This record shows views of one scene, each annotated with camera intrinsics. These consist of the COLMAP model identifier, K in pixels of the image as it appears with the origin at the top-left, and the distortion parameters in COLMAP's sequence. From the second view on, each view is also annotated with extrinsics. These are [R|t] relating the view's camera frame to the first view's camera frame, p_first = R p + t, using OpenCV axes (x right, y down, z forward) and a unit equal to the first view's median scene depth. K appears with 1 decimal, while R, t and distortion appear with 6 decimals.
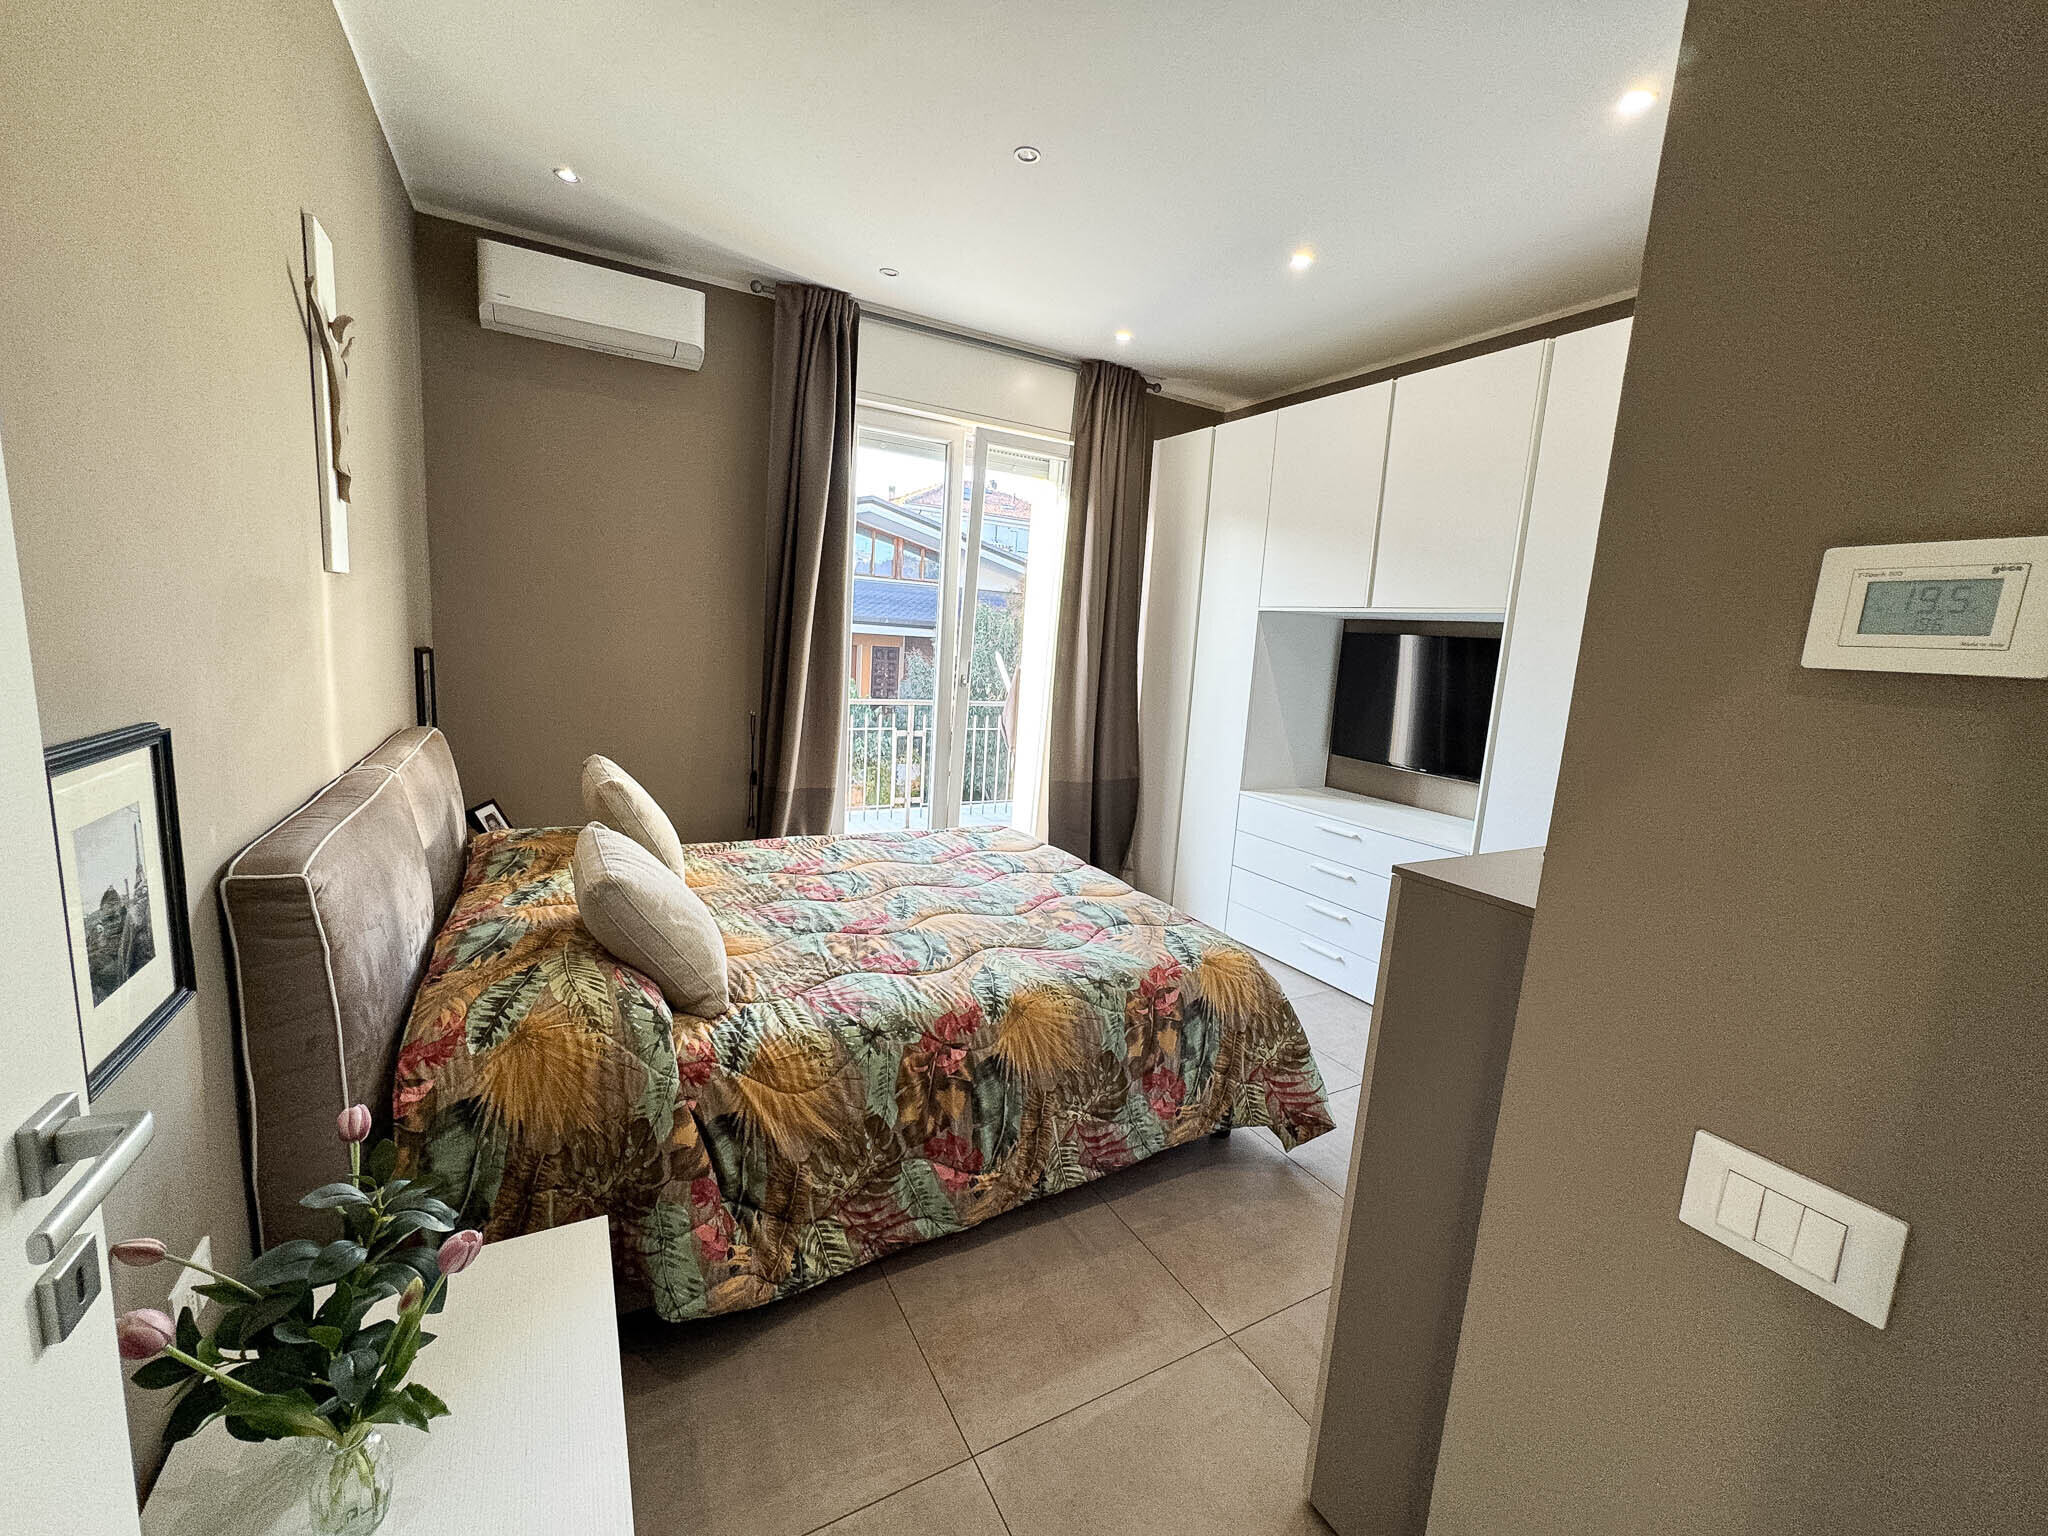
lens RADIAL K [[832.7, 0, 1028.2], [0, 832.7, 768.1], [0, 0, 1]] dist [-0.028851, 0.012842]
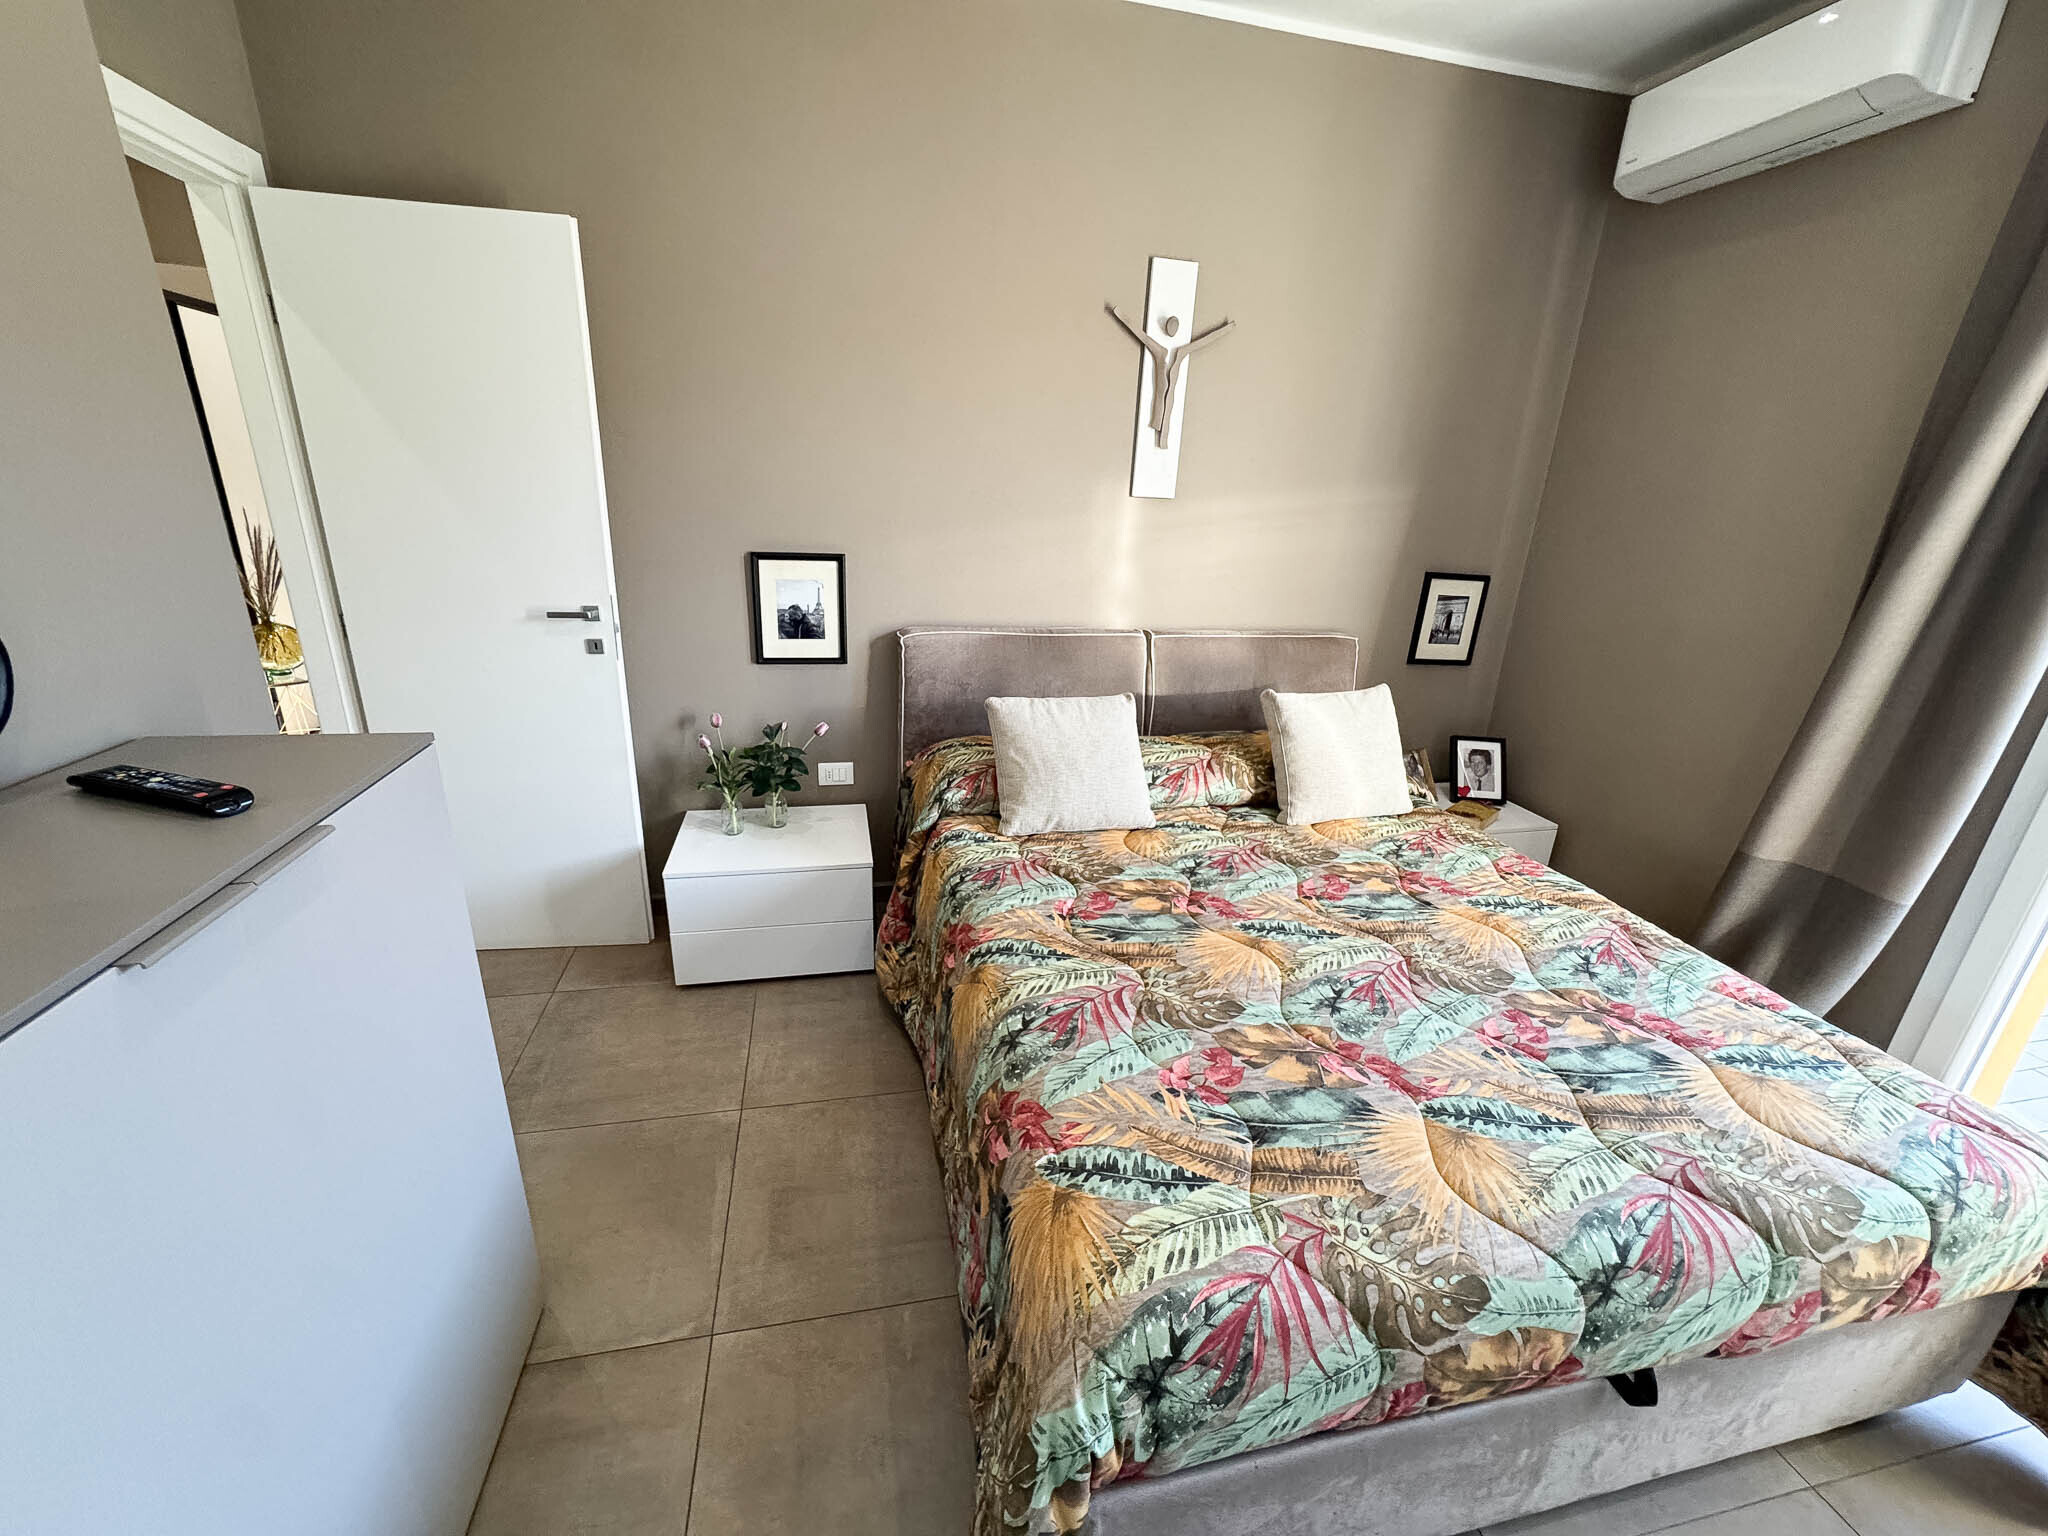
lens RADIAL K [[832.7, 0, 1030.1], [0, 832.7, 779.3], [0, 0, 1]] dist [-0.028851, 0.012842]
pose [[-0.273231, 0.253154, -0.928040, 0.483526], [-0.214109, 0.924545, 0.315238, -0.120773], [0.937818, 0.284834, -0.198412, 0.783430]]
